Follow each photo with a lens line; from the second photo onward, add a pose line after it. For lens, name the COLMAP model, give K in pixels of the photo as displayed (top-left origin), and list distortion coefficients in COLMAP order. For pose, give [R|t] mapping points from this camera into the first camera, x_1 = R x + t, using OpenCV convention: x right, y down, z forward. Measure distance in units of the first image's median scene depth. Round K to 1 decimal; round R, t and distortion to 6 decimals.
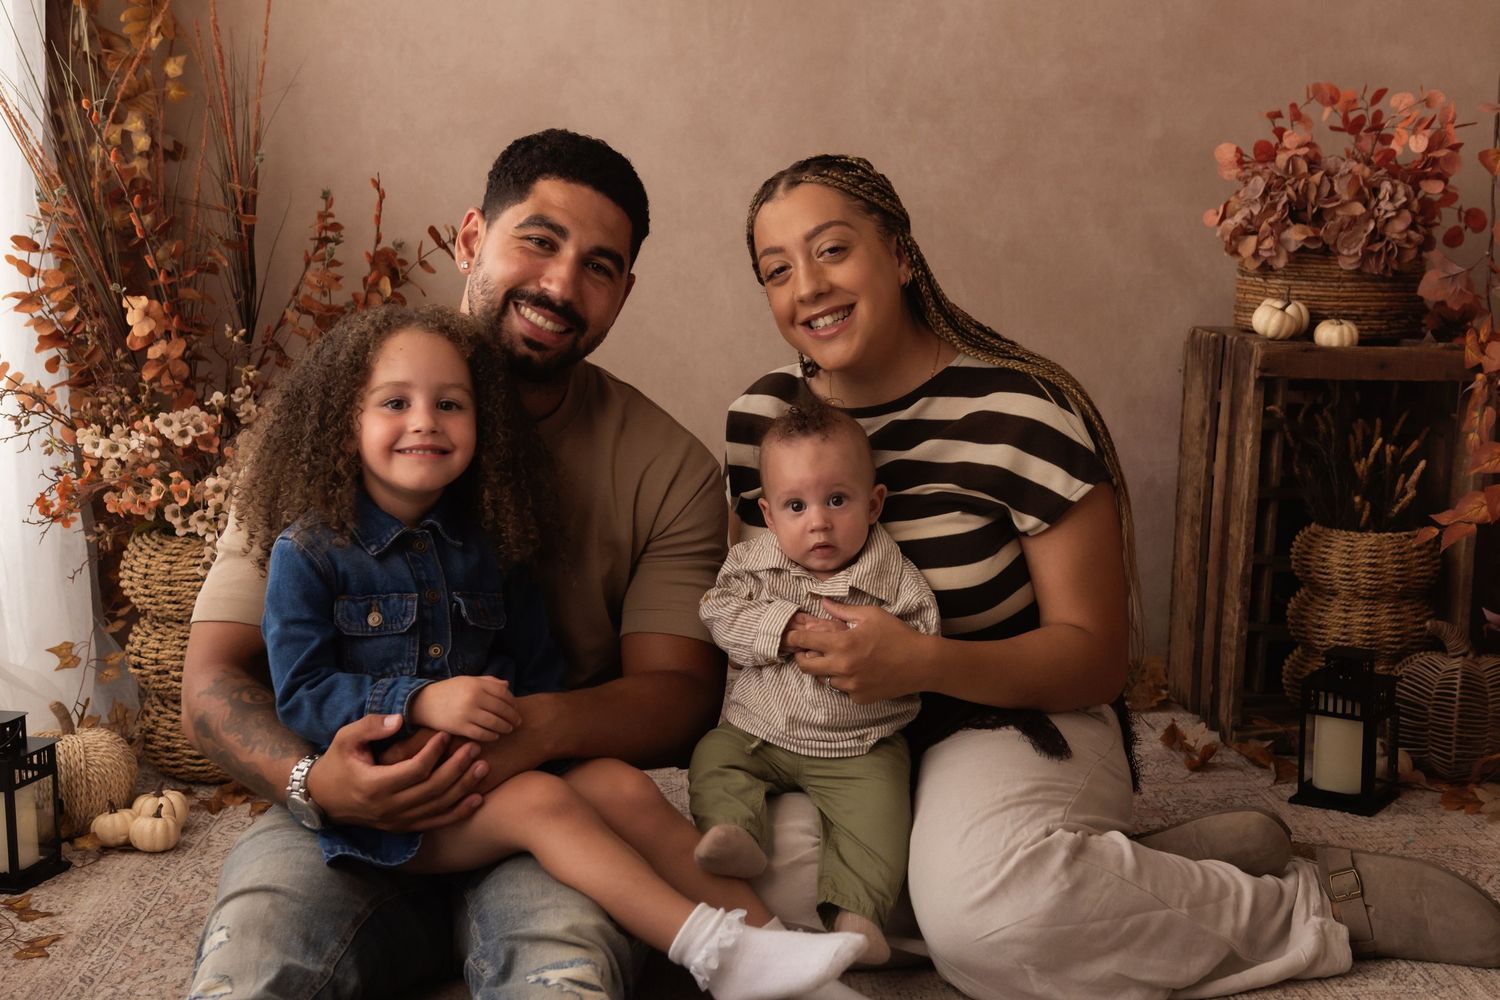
lens RADIAL K [[1968.8, 0, 800.6], [0, 1968.8, 533.3], [0, 0, 1]] dist [0.010427, 0.004307]
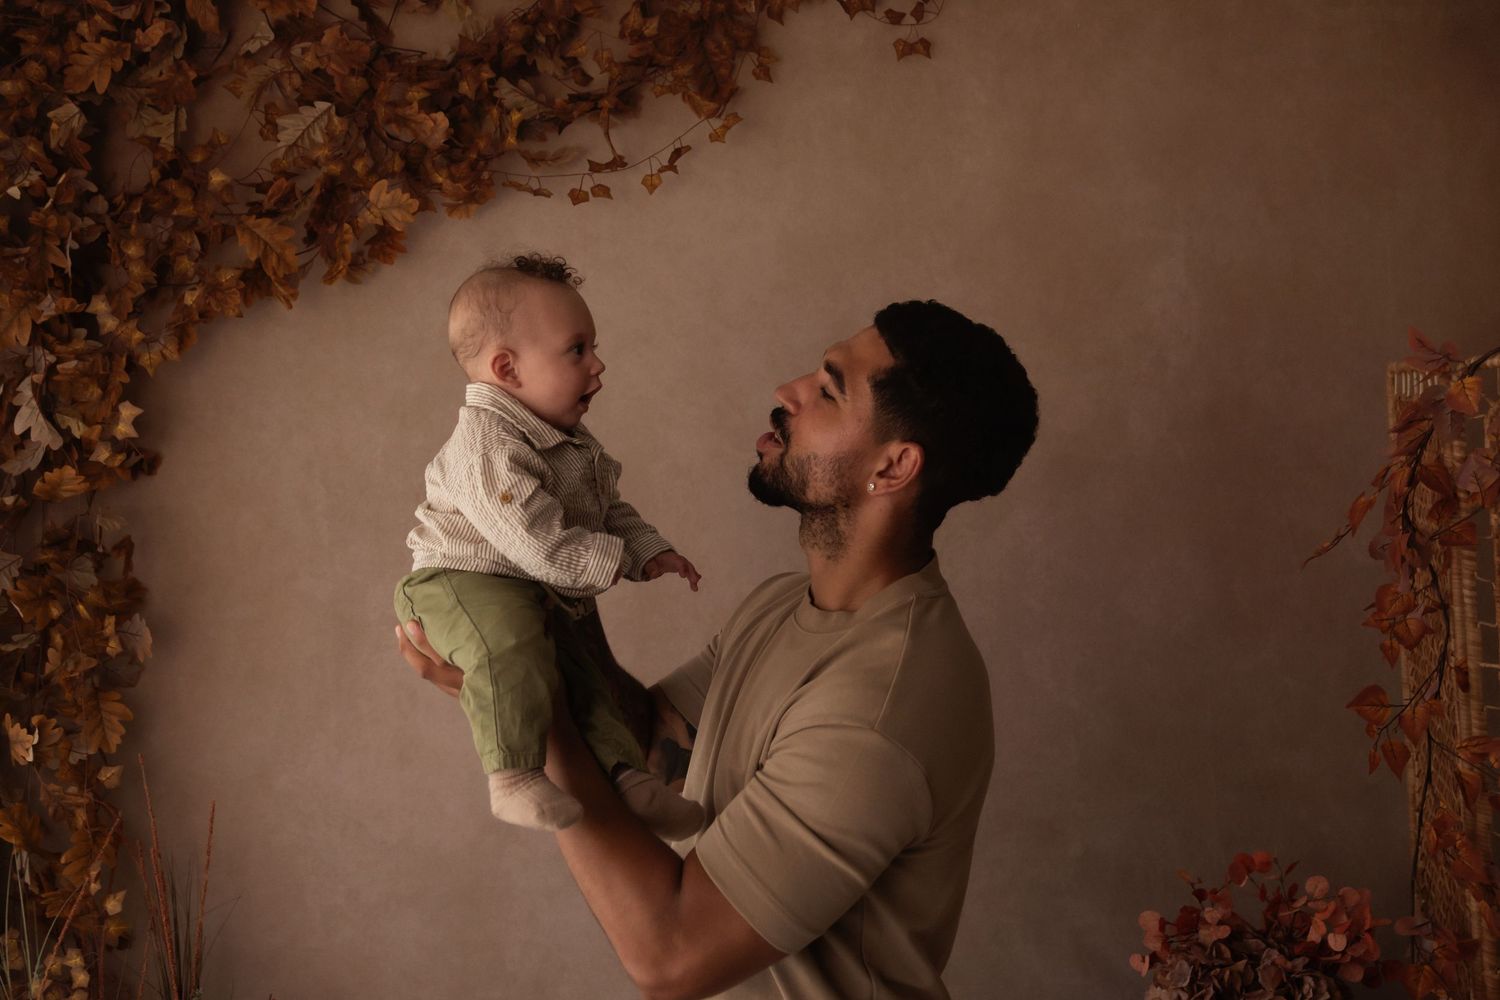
lens RADIAL K [[1712.3, 0, 804.1], [0, 1712.3, 453.8], [0, 0, 1]] dist [-0.007930, 0.011528]
pose [[0.998766, -0.034923, 0.035310, 0.013028], [0.039148, 0.991122, -0.127058, -0.345615], [-0.030559, 0.128284, 0.991267, 0.091744]]
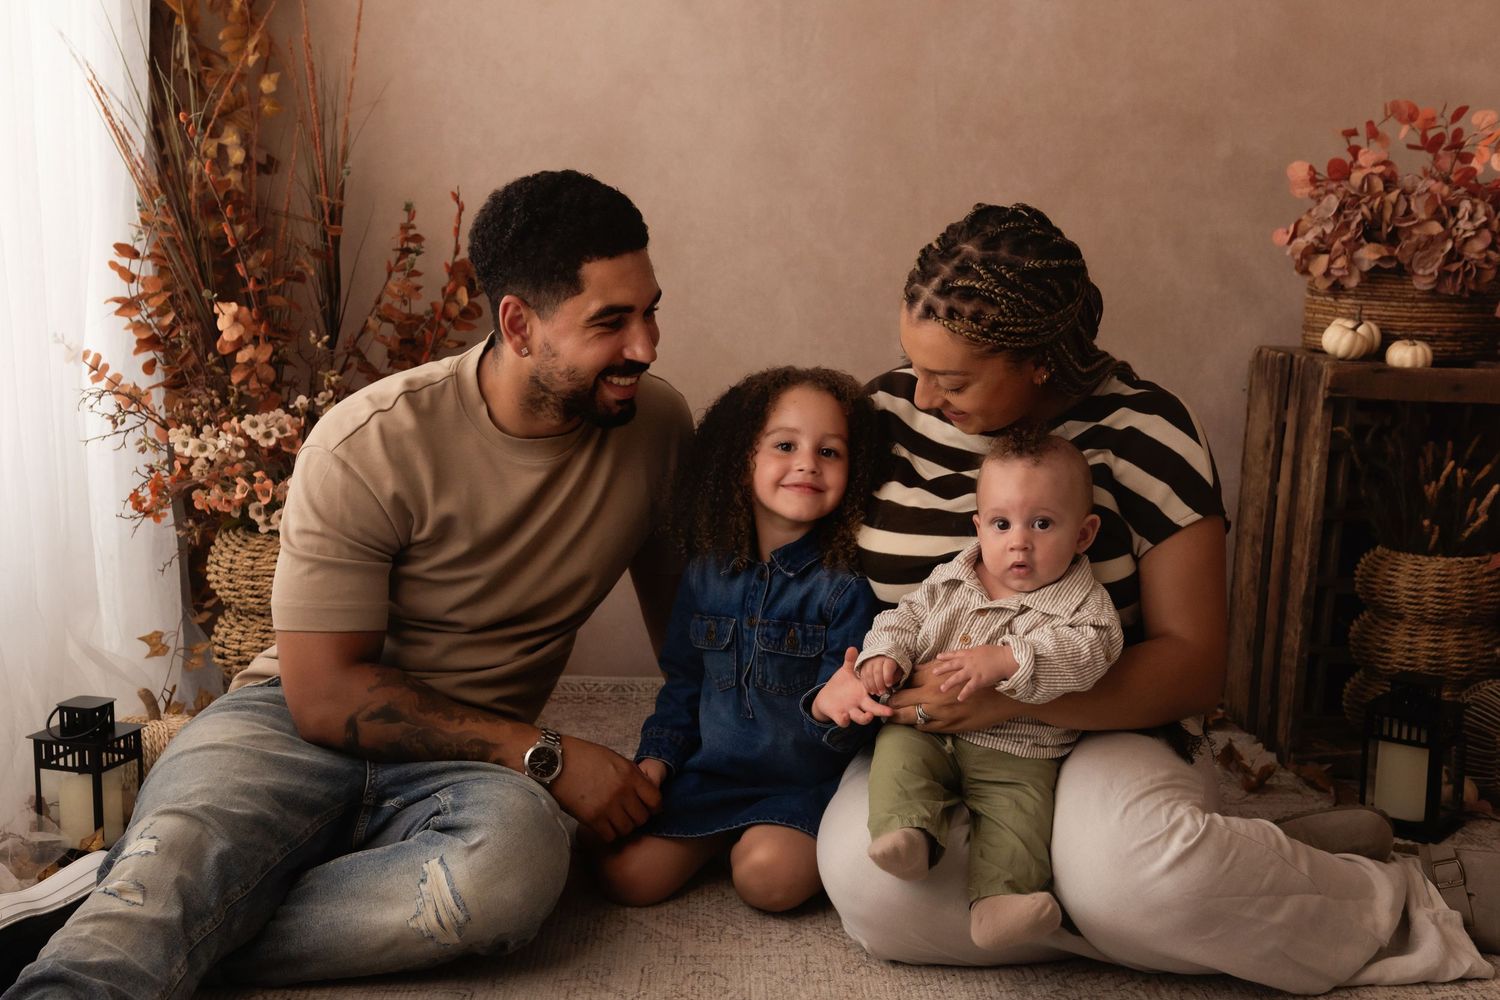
lens RADIAL K [[1873.4, 0, 684.8], [0, 1873.4, 553.8], [0, 0, 1]] dist [0.004649, 0.018195]
pose [[0.995593, 0.023710, -0.090735, -0.001966], [-0.023014, 0.999697, 0.008711, -0.001349], [0.090914, -0.006584, 0.995837, 0.030239]]
